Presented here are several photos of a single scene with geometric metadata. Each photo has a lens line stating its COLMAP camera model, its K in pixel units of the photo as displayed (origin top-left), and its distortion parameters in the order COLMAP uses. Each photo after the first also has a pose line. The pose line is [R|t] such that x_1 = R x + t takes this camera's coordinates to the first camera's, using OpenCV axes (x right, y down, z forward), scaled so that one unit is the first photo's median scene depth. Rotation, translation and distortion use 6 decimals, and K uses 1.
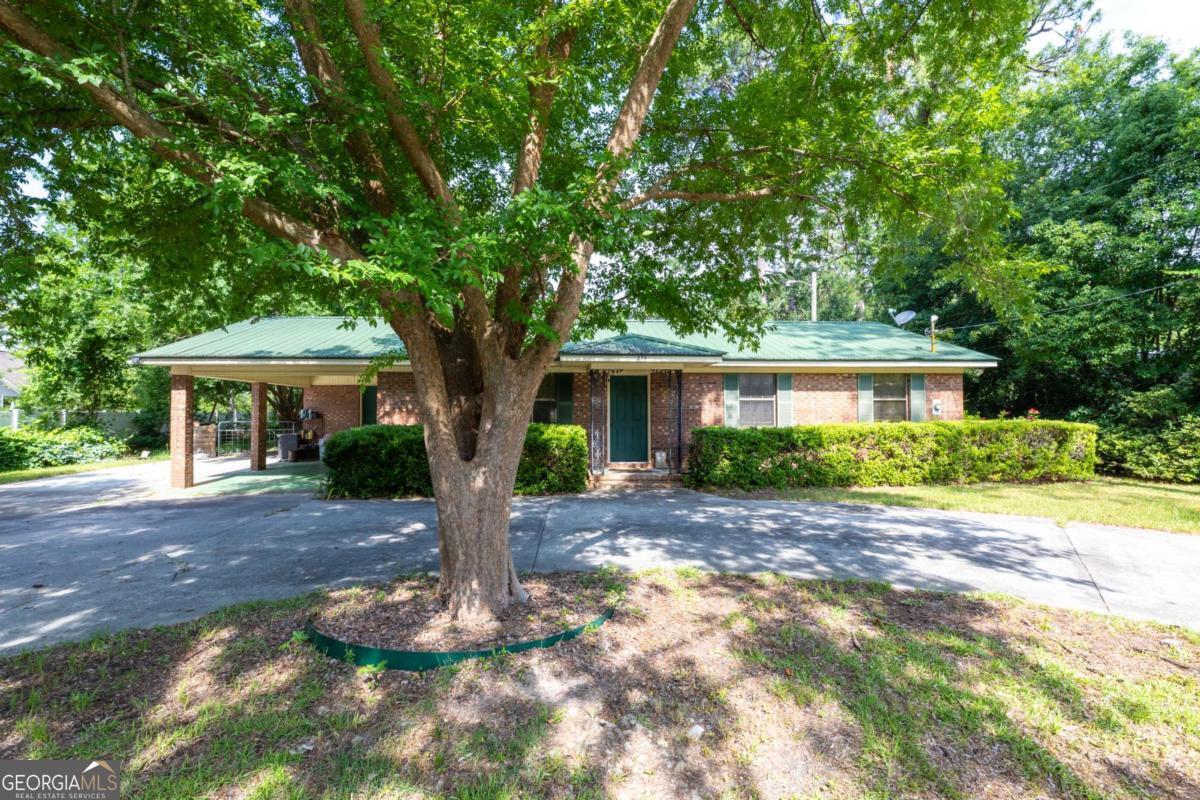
lens RADIAL K [[537.5, 0, 594.4], [0, 537.5, 398.9], [0, 0, 1]] dist [-0.002406, -0.001596]
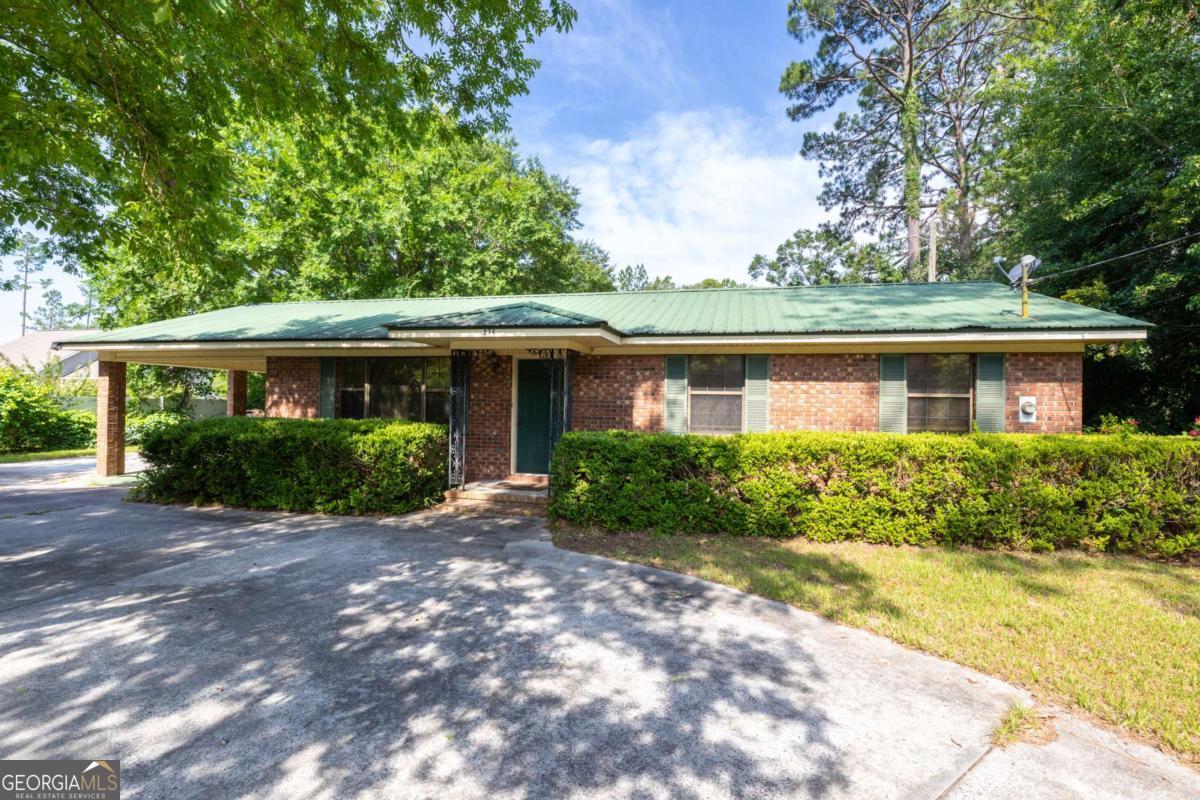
lens RADIAL K [[537.5, 0, 604.6], [0, 537.5, 404.6], [0, 0, 1]] dist [-0.002406, -0.001596]
pose [[0.958996, 0.017746, -0.282862, 0.365332], [-0.011772, 0.999671, 0.022804, 0.001937], [0.283174, -0.018539, 0.958889, 0.302416]]
